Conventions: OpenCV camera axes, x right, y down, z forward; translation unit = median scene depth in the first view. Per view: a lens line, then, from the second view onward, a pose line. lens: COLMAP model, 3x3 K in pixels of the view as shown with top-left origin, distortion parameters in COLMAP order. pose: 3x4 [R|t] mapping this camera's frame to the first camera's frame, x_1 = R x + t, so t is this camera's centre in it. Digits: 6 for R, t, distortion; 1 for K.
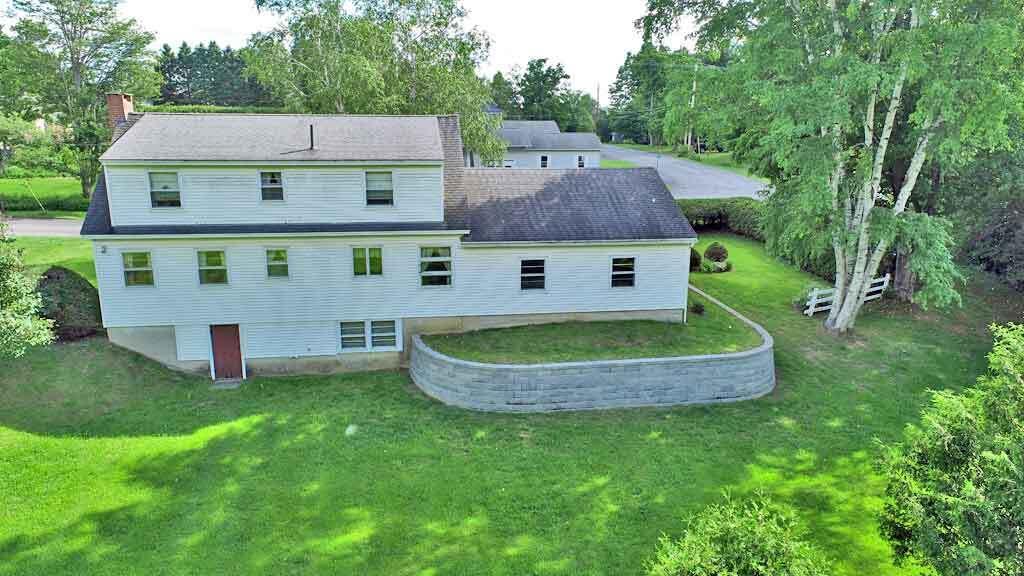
lens RADIAL K [[709.6, 0, 512.0], [0, 709.6, 288.0], [0, 0, 1]] dist [-0.006965, 0.004279]
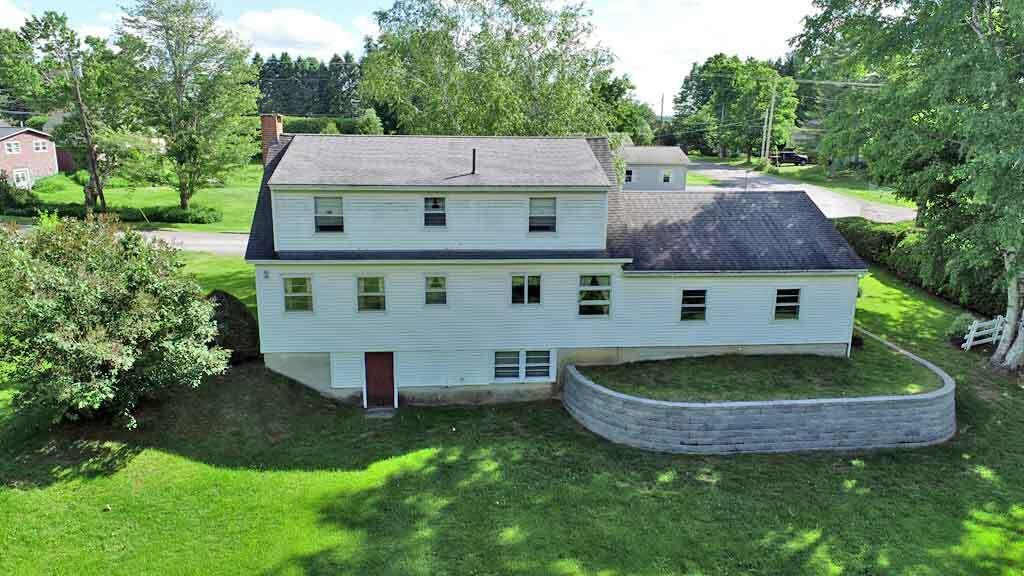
lens RADIAL K [[709.6, 0, 512.0], [0, 709.6, 288.0], [0, 0, 1]] dist [-0.006965, 0.004279]
pose [[0.998284, 0.016254, -0.056264, -0.171854], [-0.016833, 0.999810, -0.009828, -0.030469], [0.056094, 0.010758, 0.998368, 0.033986]]
